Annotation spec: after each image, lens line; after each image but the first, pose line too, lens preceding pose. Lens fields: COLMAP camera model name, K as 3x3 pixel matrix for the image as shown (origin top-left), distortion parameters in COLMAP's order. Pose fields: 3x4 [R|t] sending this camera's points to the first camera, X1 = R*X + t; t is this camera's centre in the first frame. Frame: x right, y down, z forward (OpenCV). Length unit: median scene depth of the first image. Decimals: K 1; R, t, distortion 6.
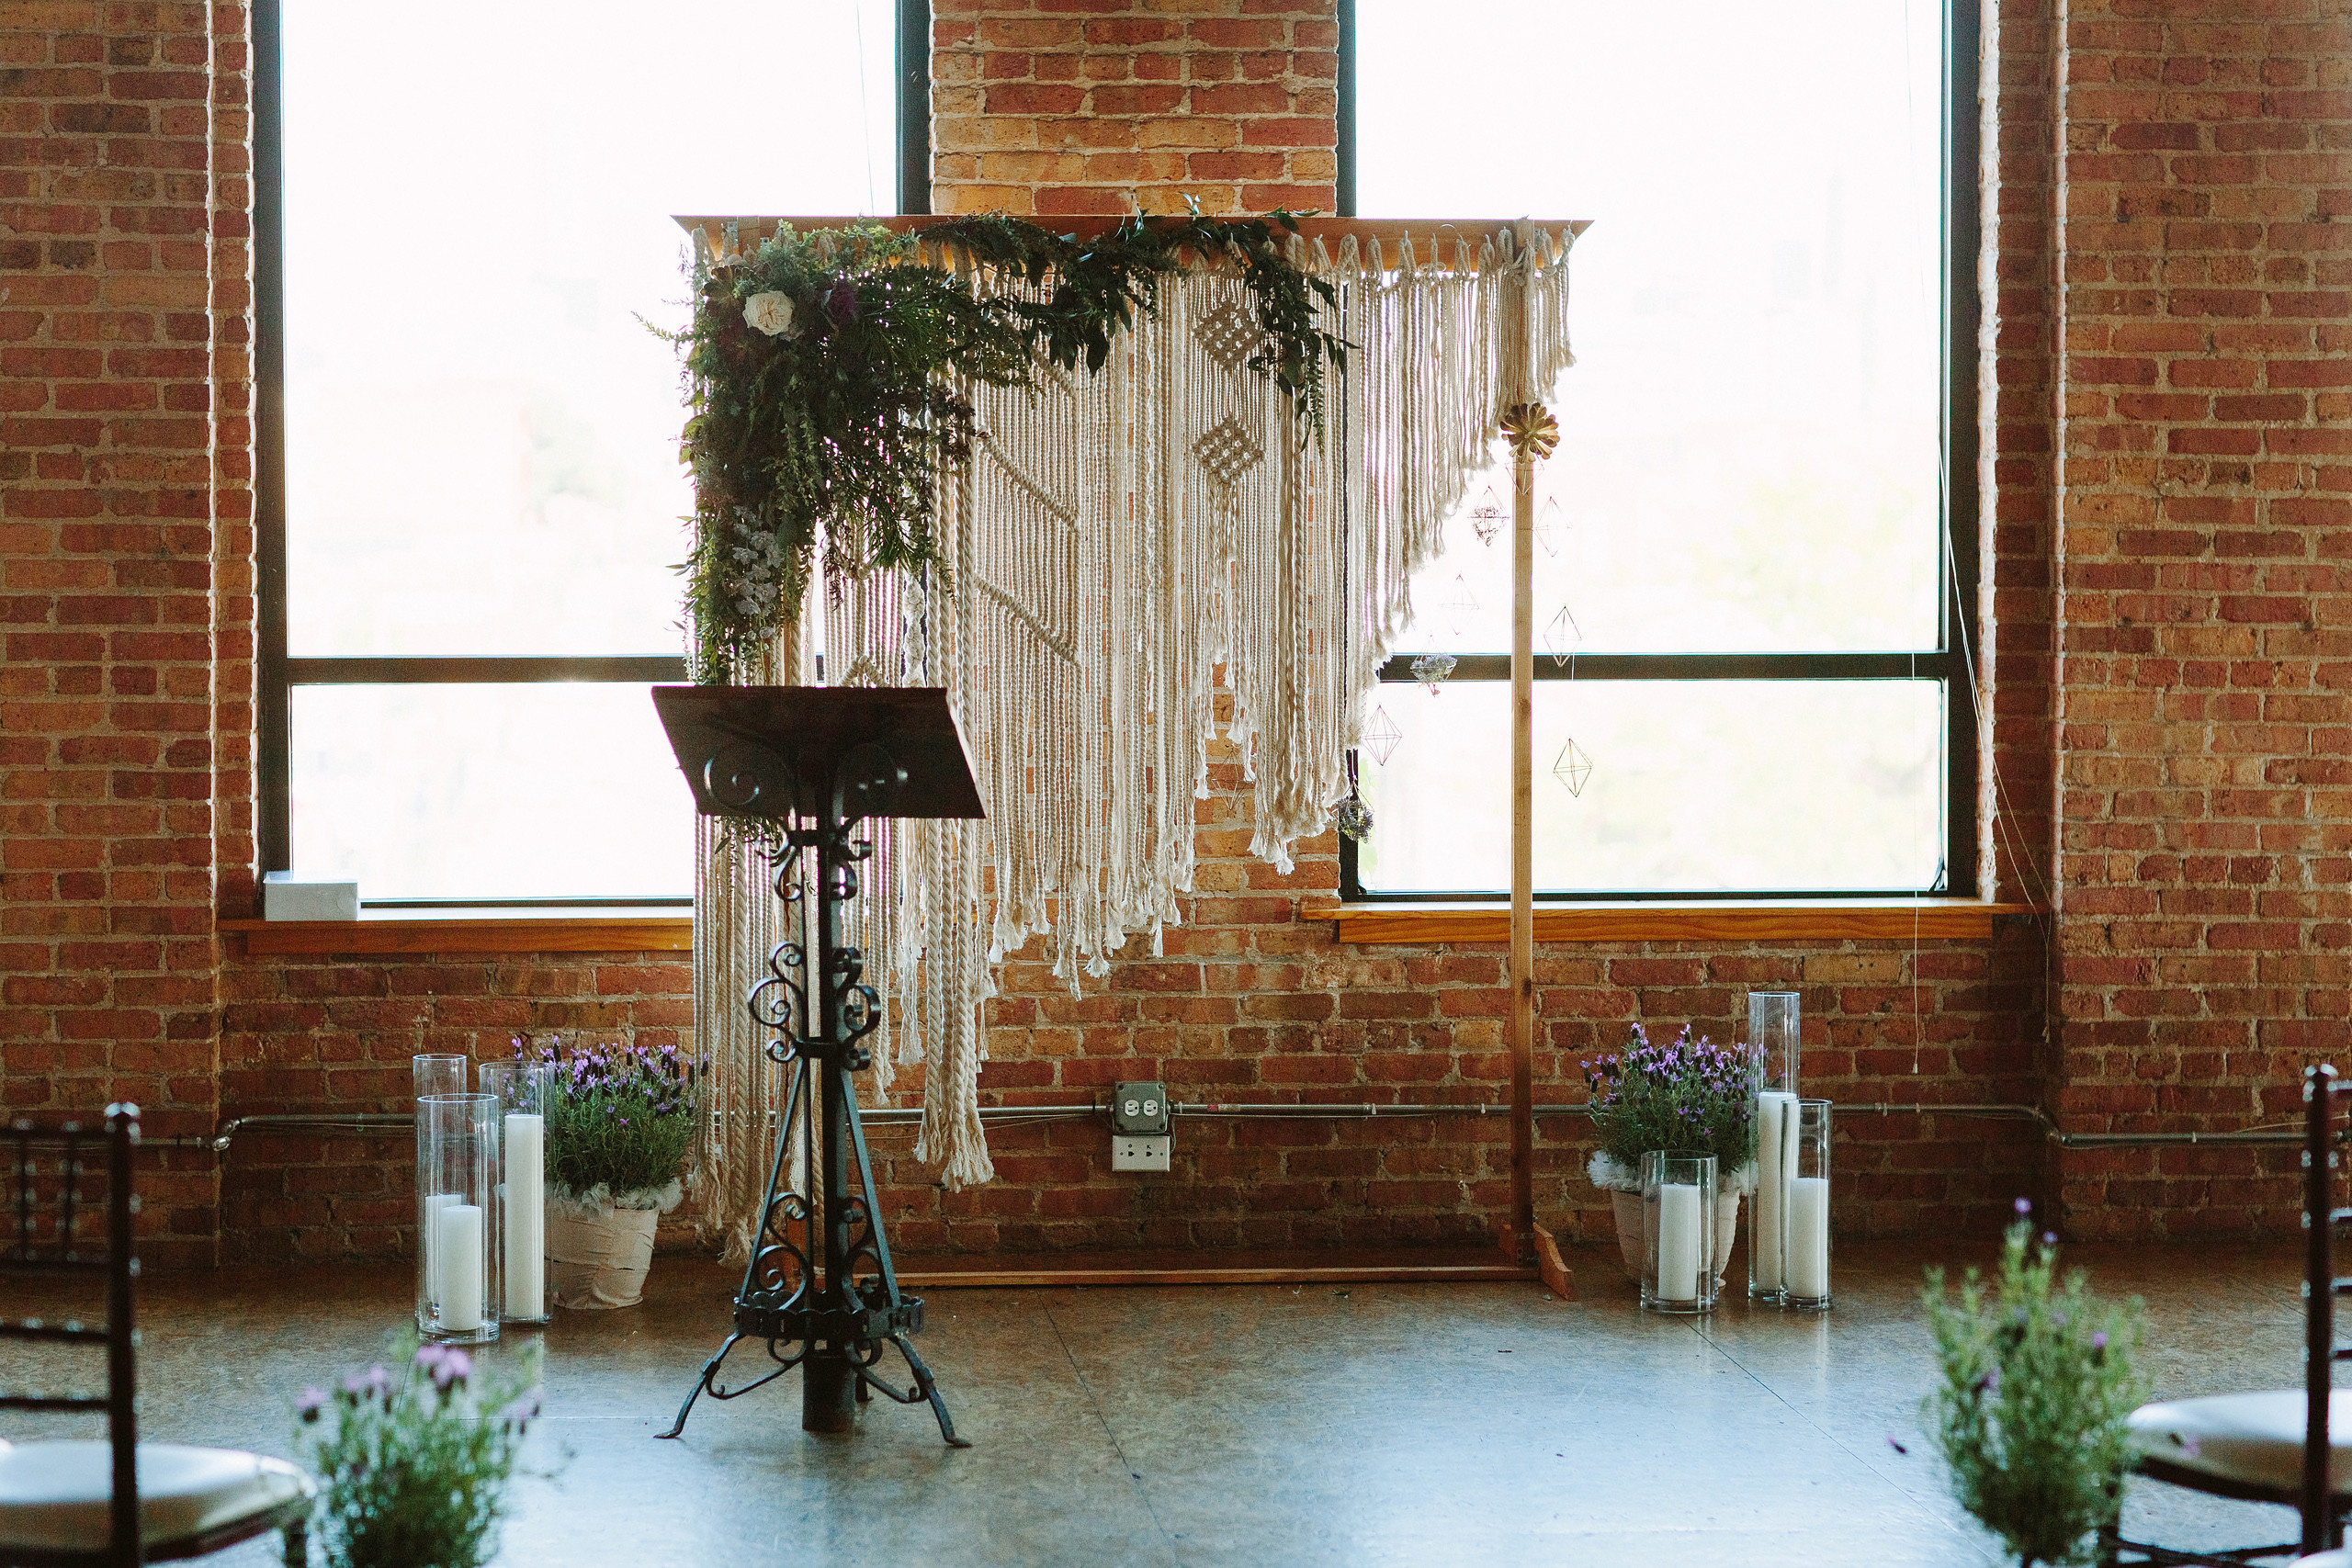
lens RADIAL K [[5867.6, 0, 1151.1], [0, 5867.6, 775.6], [0, 0, 1]] dist [-0.028404, -0.101873]
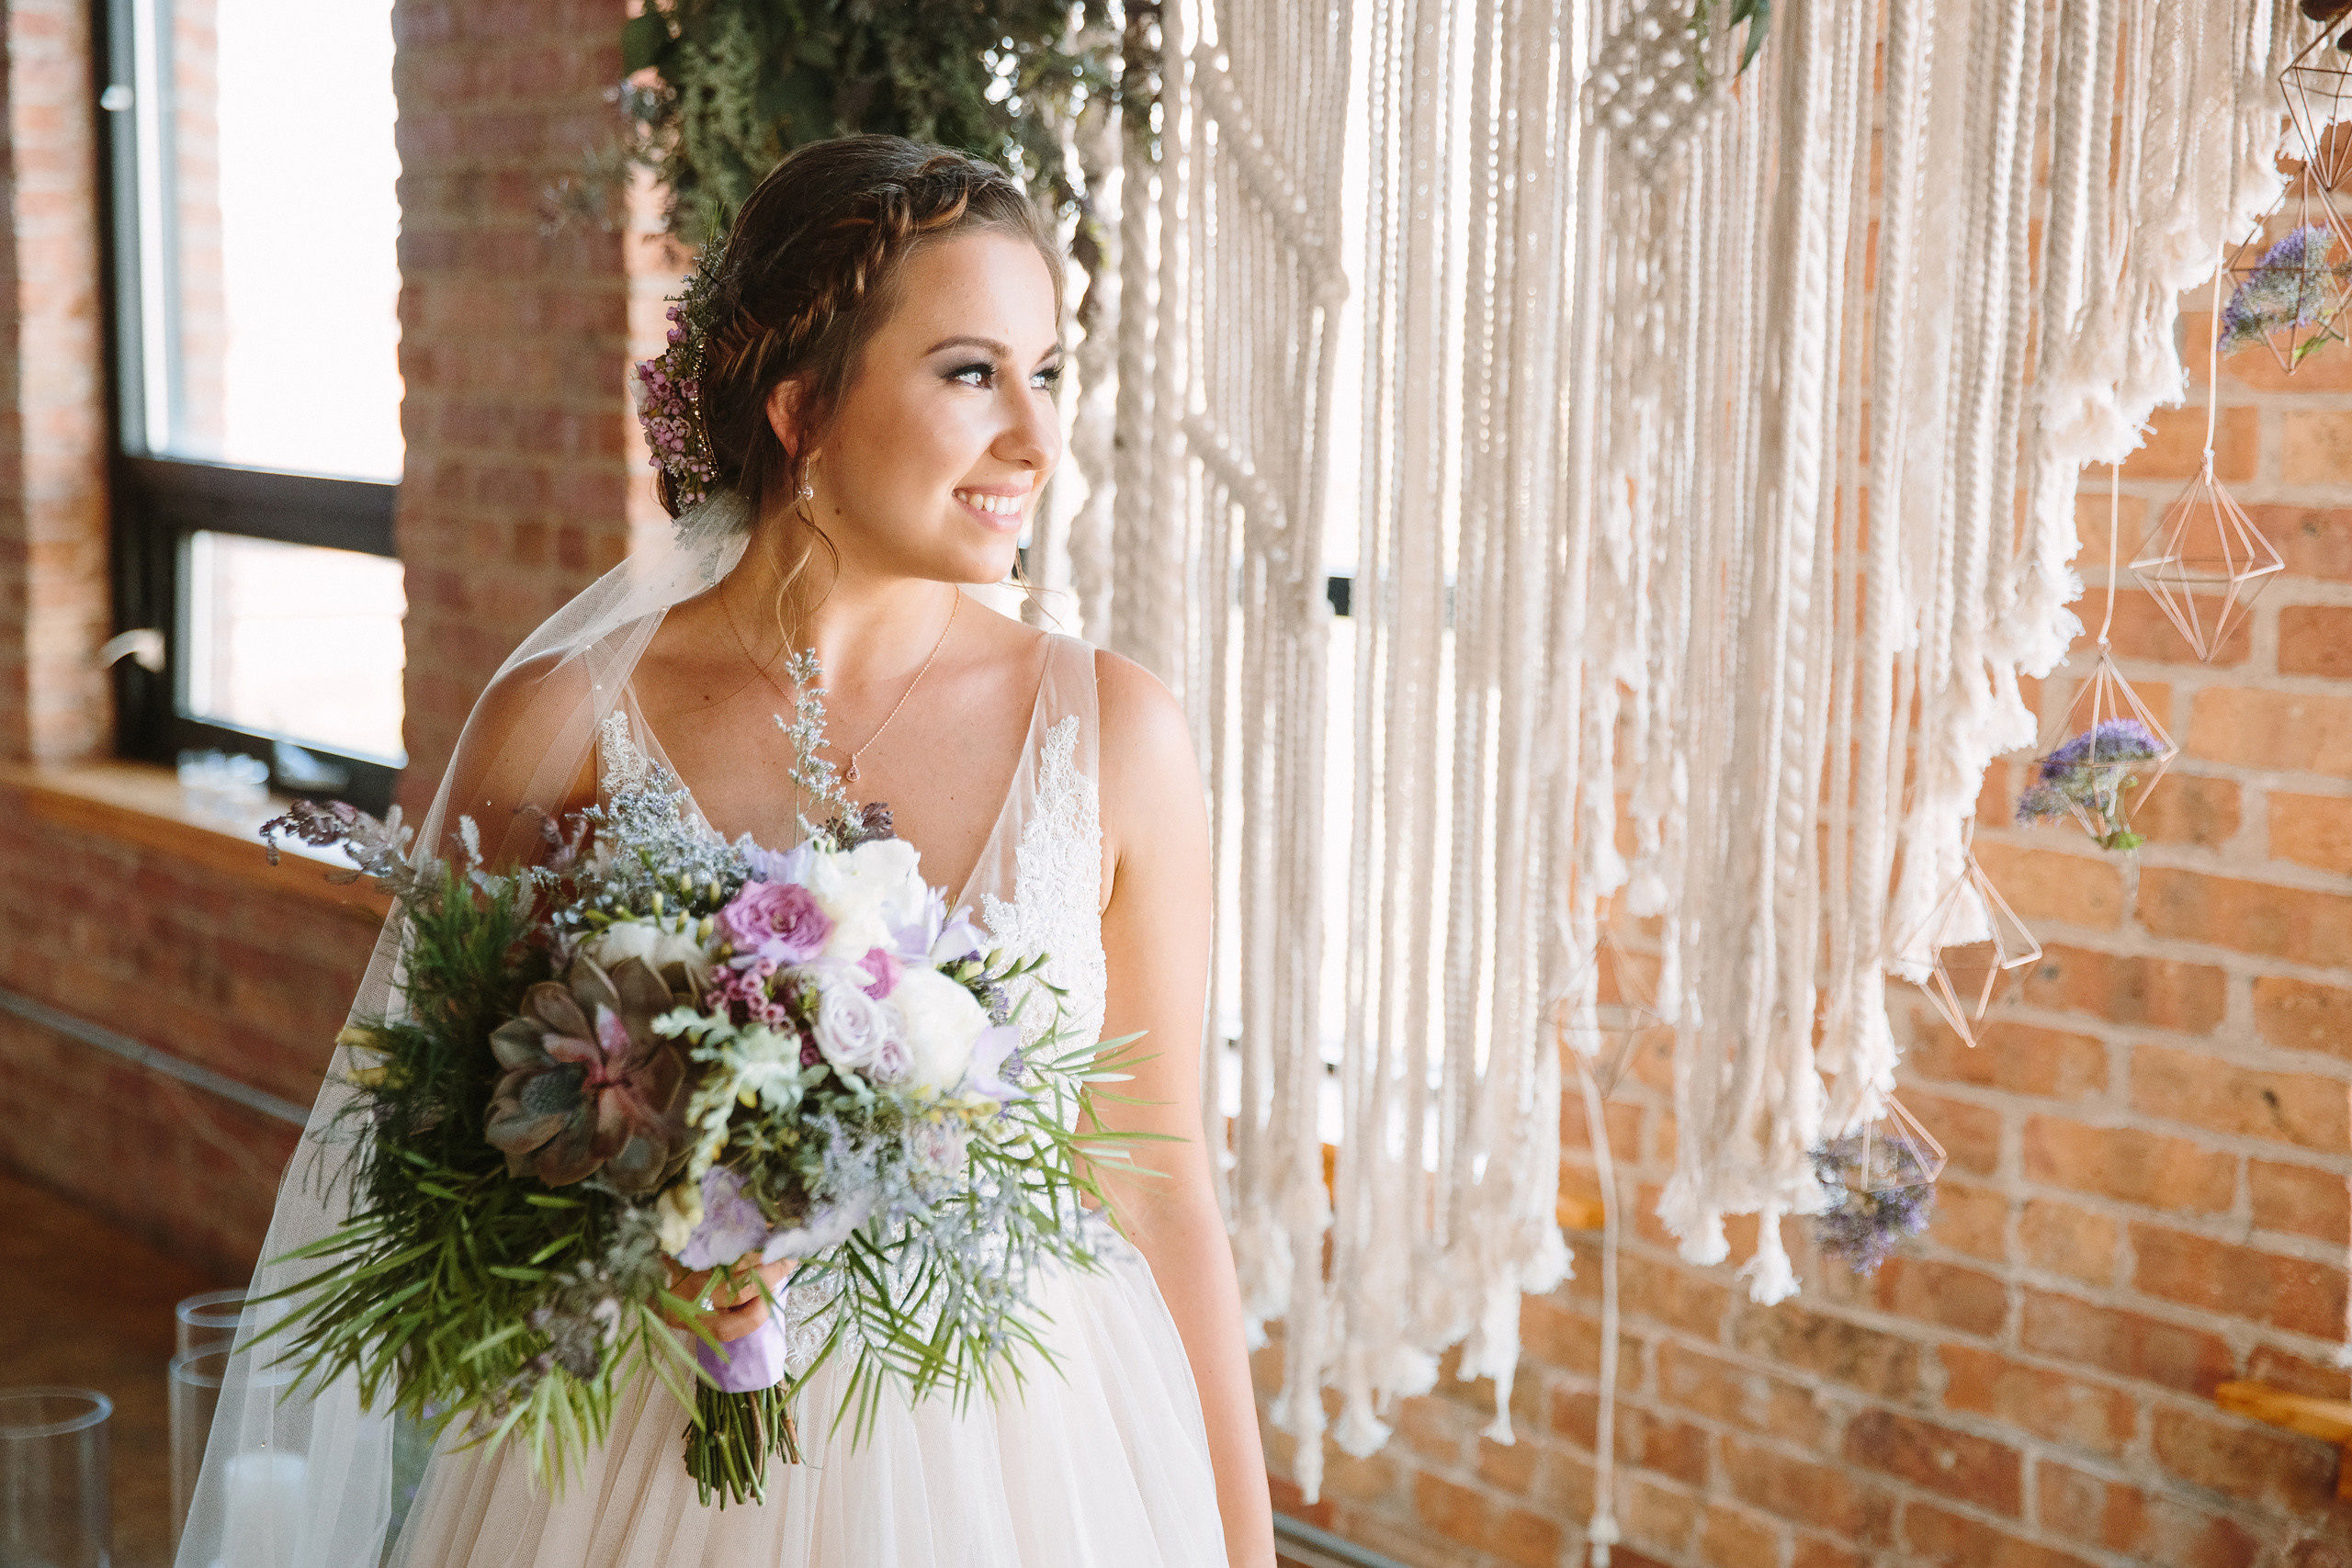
lens RADIAL K [[3764.1, 0, 1176.0], [0, 3764.1, 784.0], [0, 0, 1]] dist [0.138794, 0.030112]
pose [[0.531956, 0.113037, -0.839193, 0.188983], [-0.046532, 0.993455, 0.104319, -0.035847], [0.845493, -0.016444, 0.533734, 0.848891]]
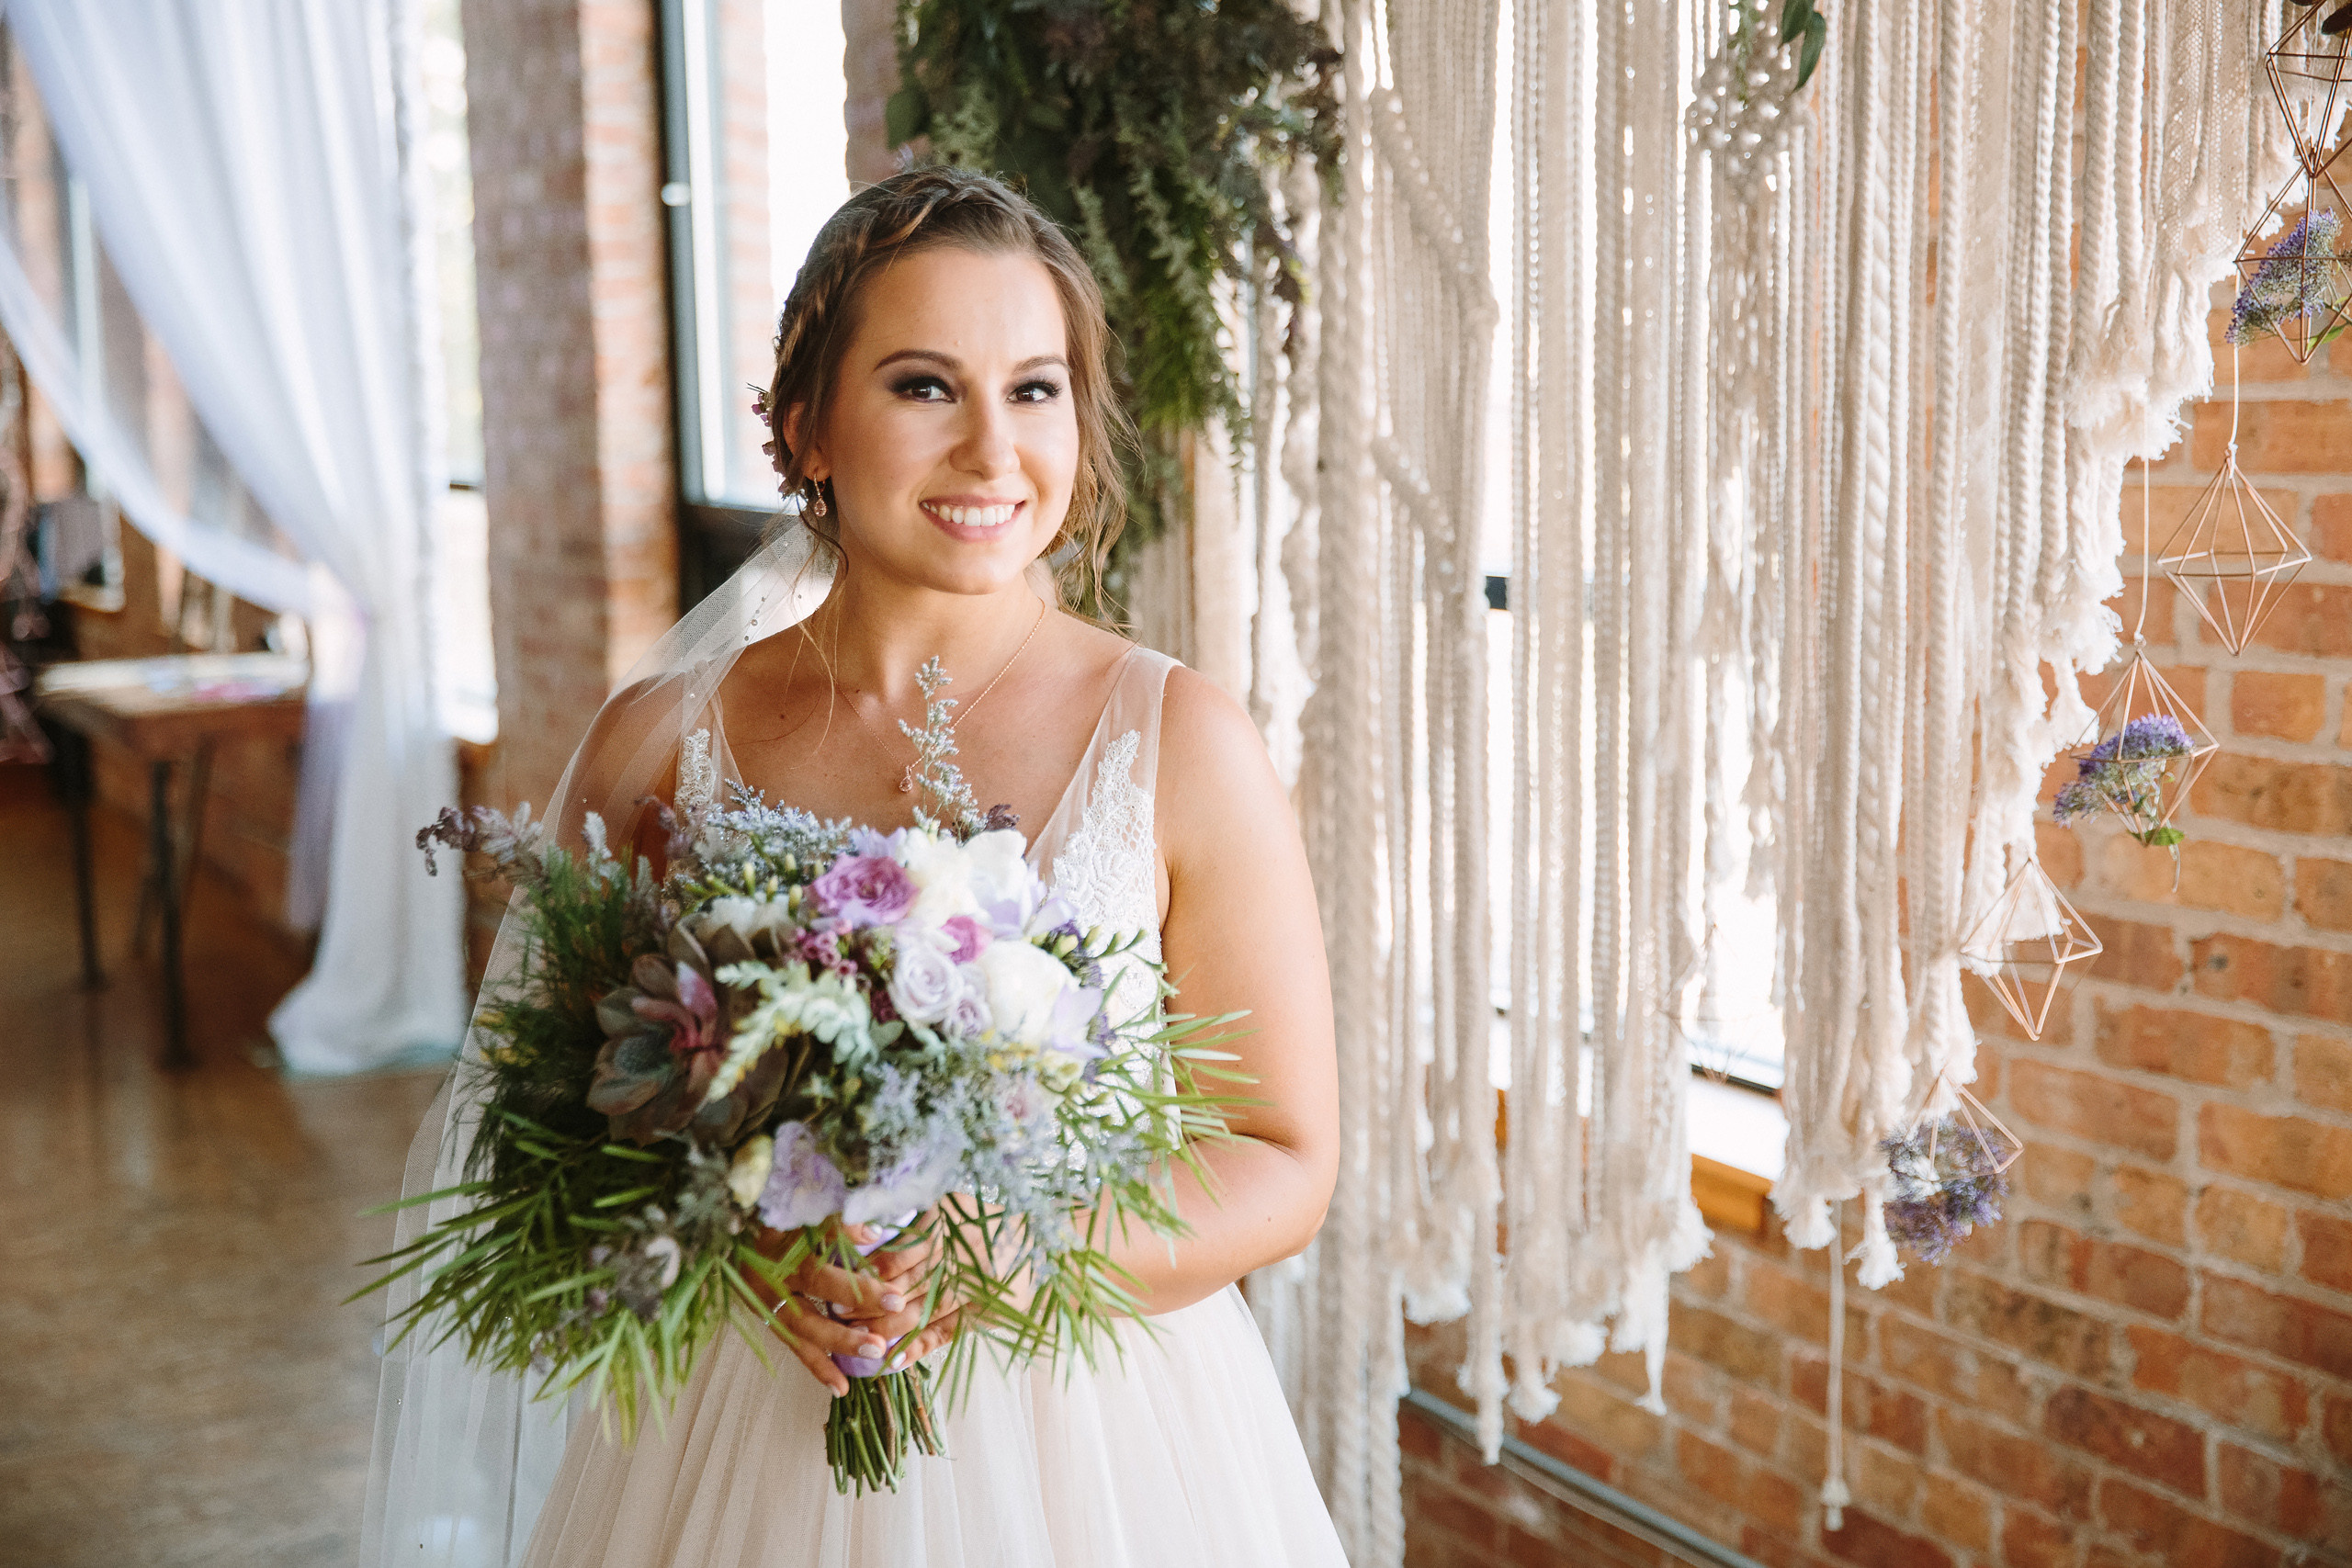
lens RADIAL K [[3341.0, 0, 1176.0], [0, 3341.0, 784.0], [0, 0, 1]] dist [0.117708, -0.000294]
pose [[0.365678, 0.110823, -0.924120, 0.192985], [-0.015461, 0.993472, 0.113022, -0.036368], [0.930613, -0.027042, 0.365005, 0.884379]]
